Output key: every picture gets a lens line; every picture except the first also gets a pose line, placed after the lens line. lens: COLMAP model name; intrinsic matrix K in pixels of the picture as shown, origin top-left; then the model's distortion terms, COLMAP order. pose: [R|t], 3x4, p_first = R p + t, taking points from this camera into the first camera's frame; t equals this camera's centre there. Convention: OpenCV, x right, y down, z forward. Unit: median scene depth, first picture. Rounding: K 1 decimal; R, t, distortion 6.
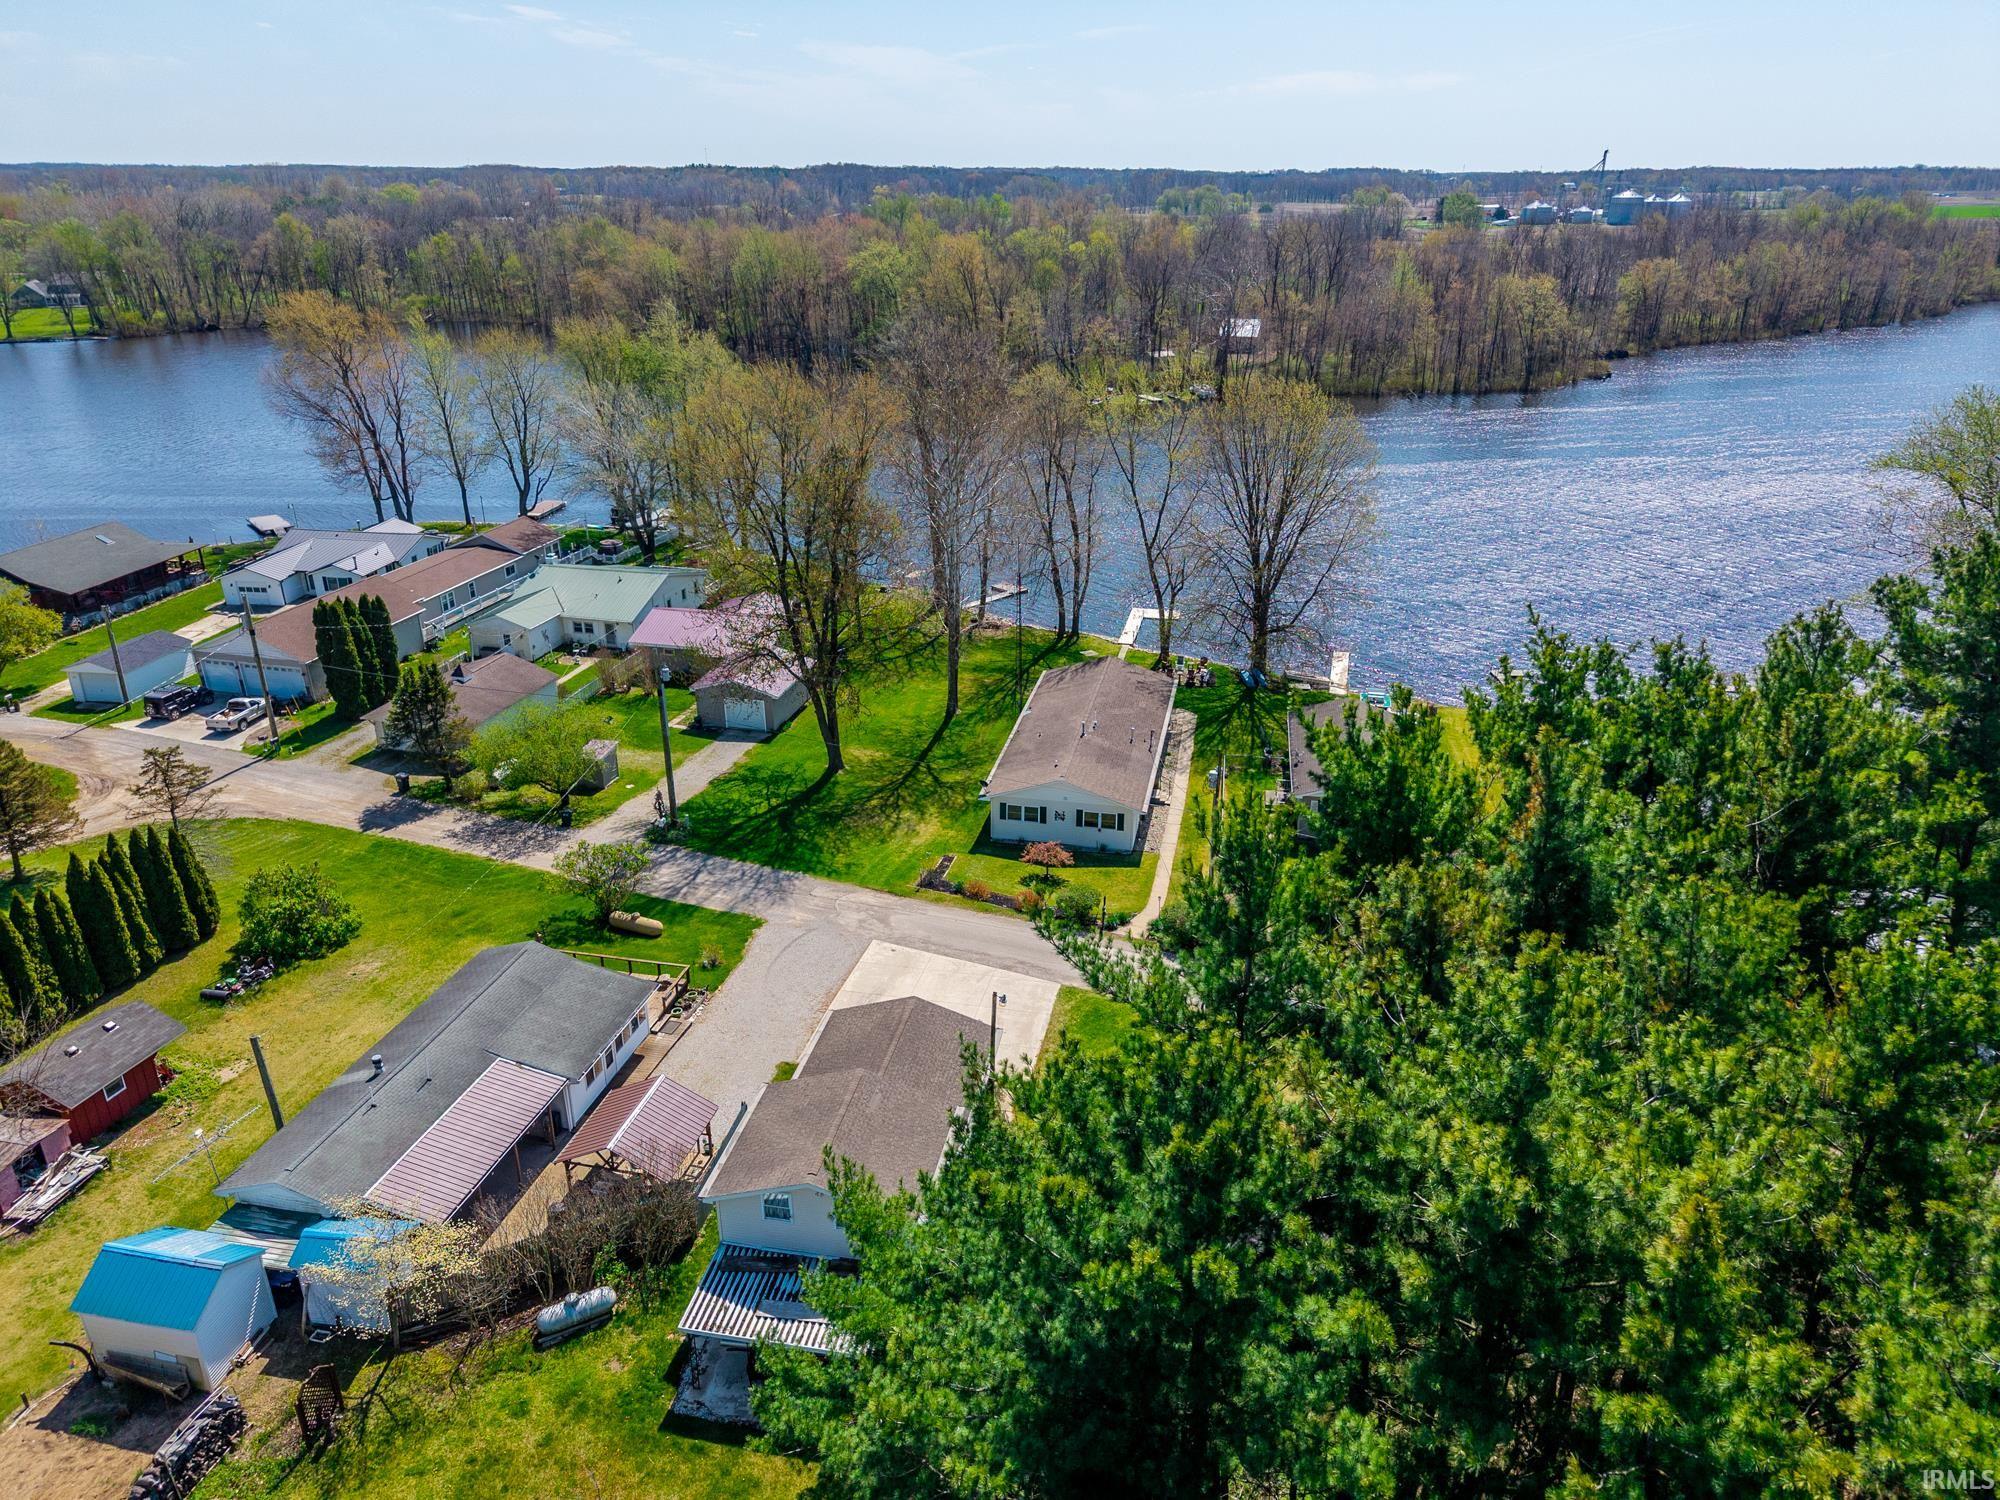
lens RADIAL K [[1293.7, 0, 1000.0], [0, 1293.7, 750.0], [0, 0, 1]] dist [0.076664, -0.059598]
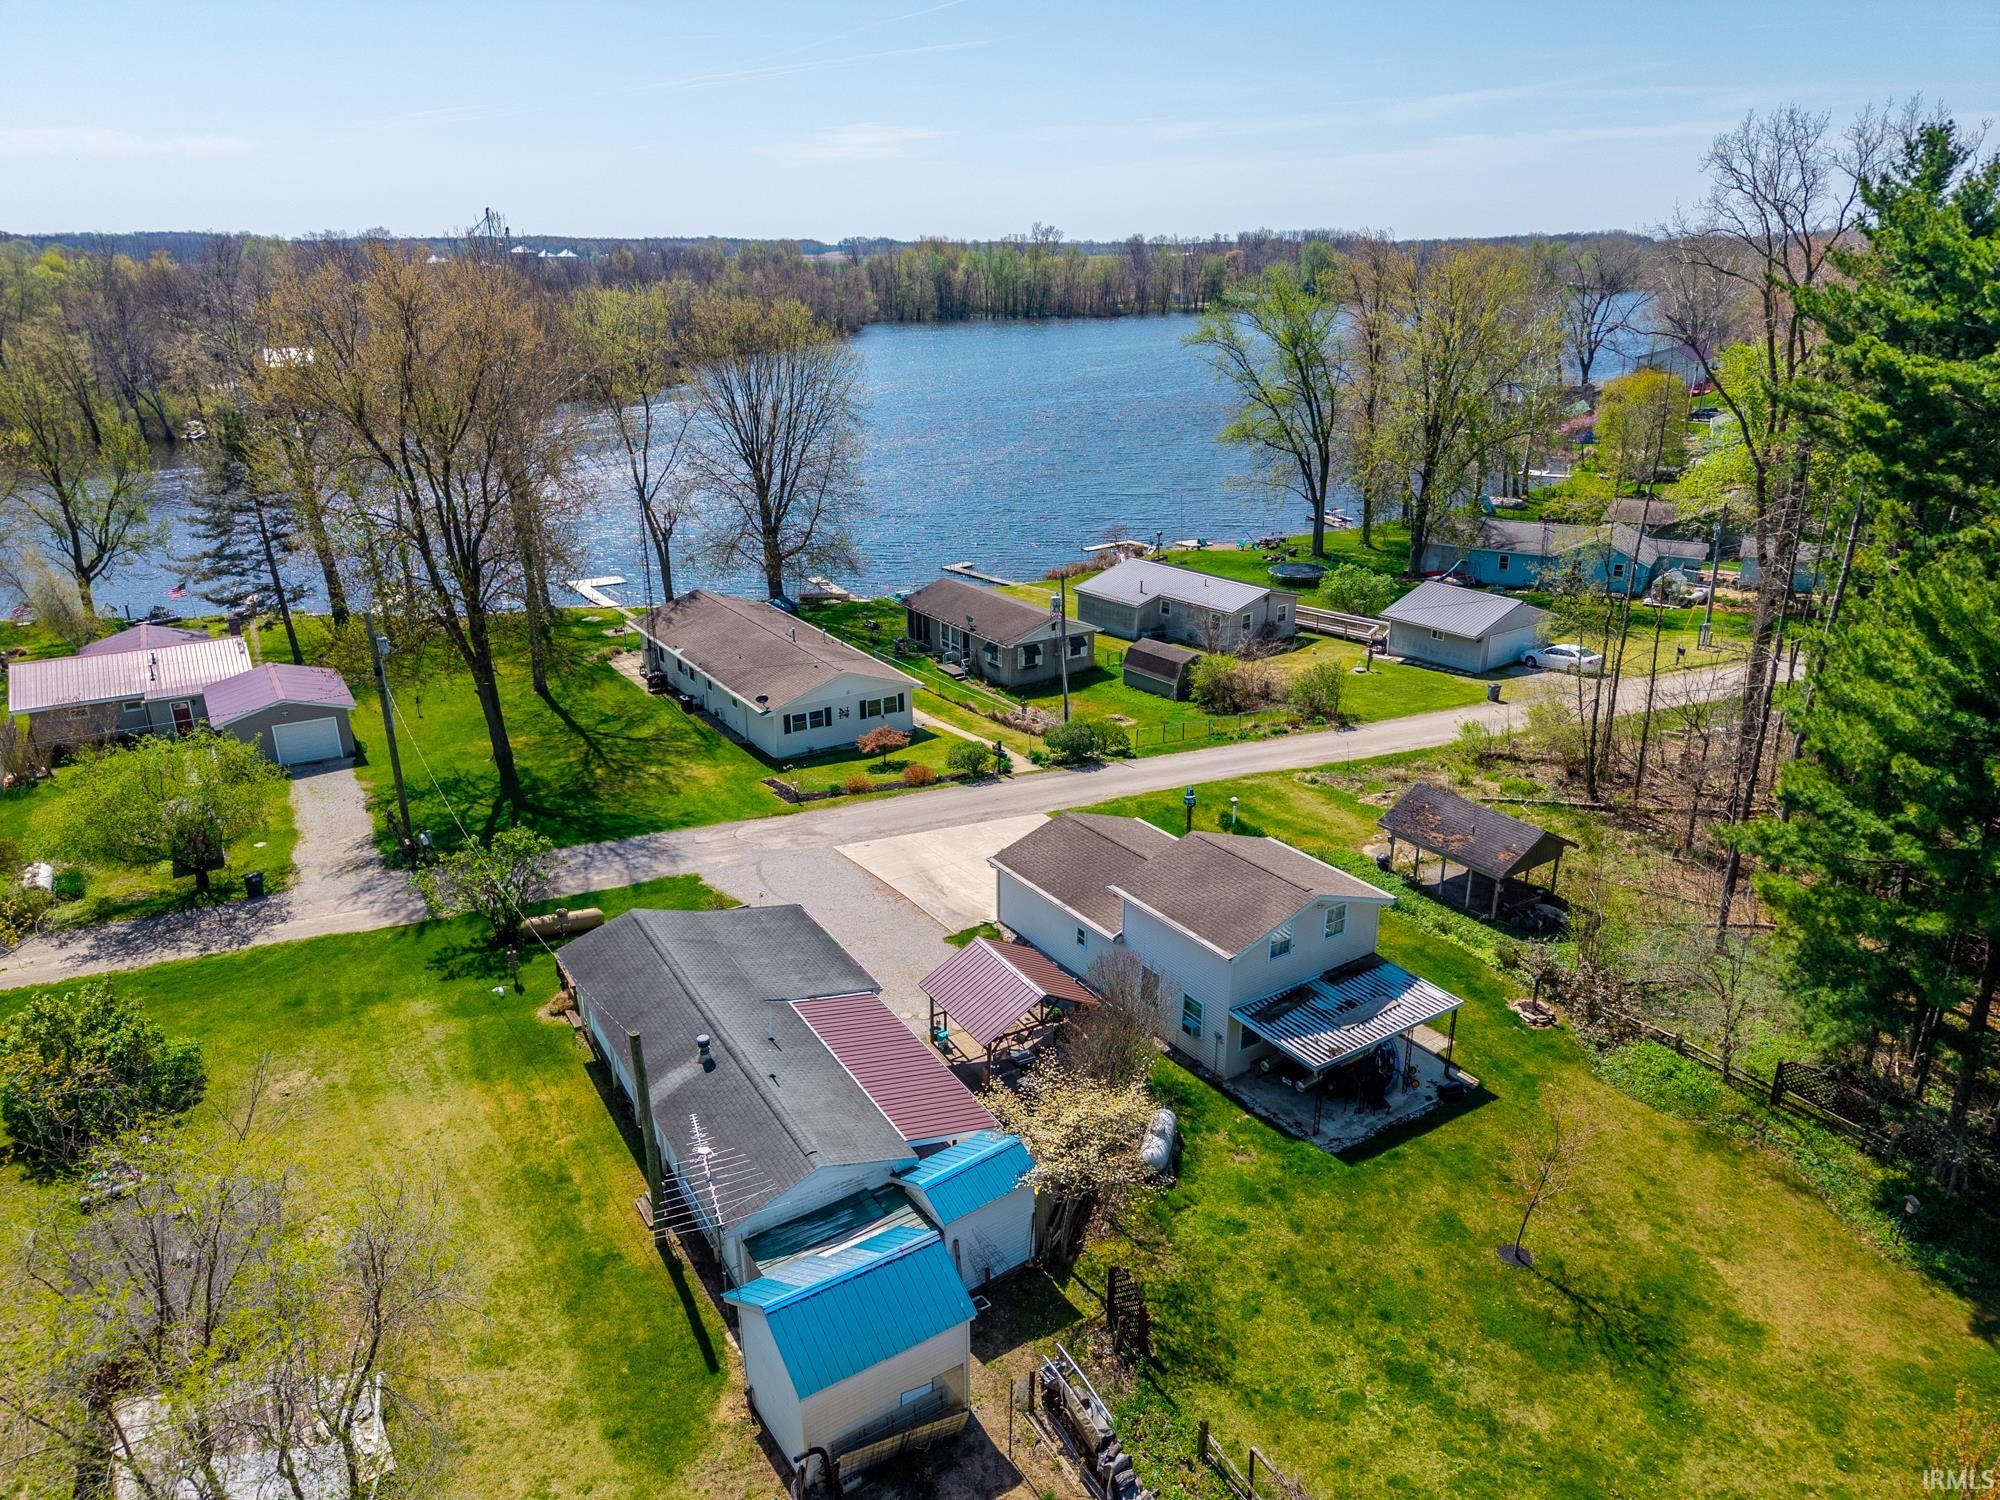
lens RADIAL K [[1293.7, 0, 1000.0], [0, 1293.7, 750.0], [0, 0, 1]] dist [0.076664, -0.059598]
pose [[0.726546, -0.248874, 0.640463, -0.578860], [0.273479, 0.959830, 0.062738, 0.057716], [-0.630349, 0.129571, 0.765422, 0.234494]]
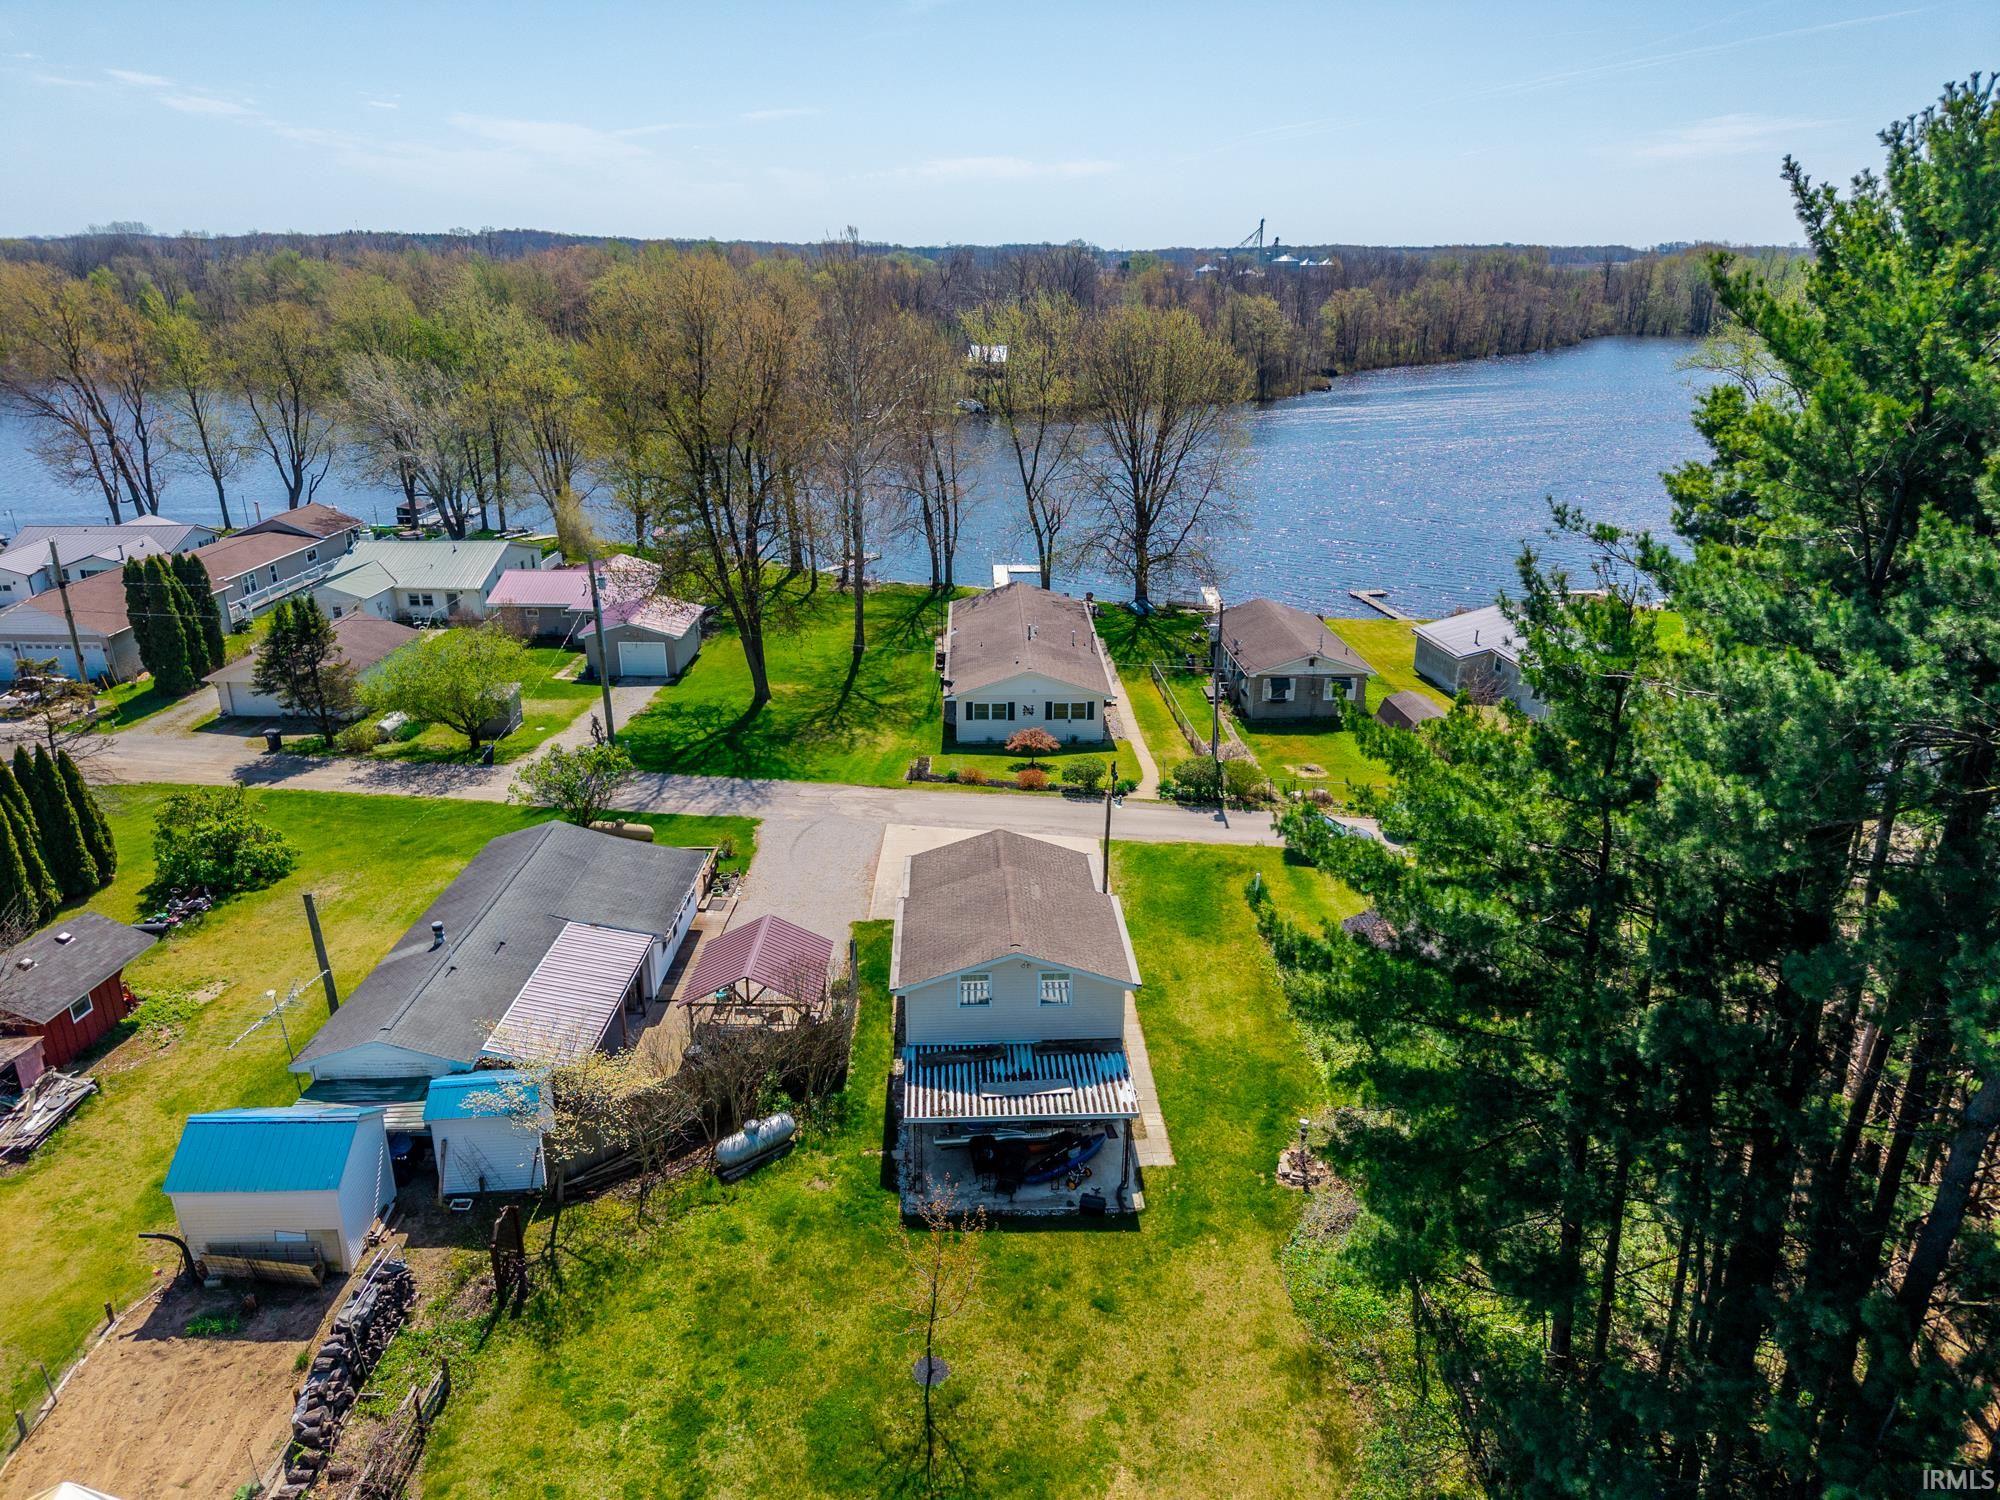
lens RADIAL K [[1293.7, 0, 1000.0], [0, 1293.7, 750.0], [0, 0, 1]] dist [0.076664, -0.059598]
pose [[0.976526, -0.076917, 0.201196, -0.205289], [0.085879, 0.995648, -0.036188, 0.135323], [-0.197537, 0.052618, 0.978882, 0.057947]]
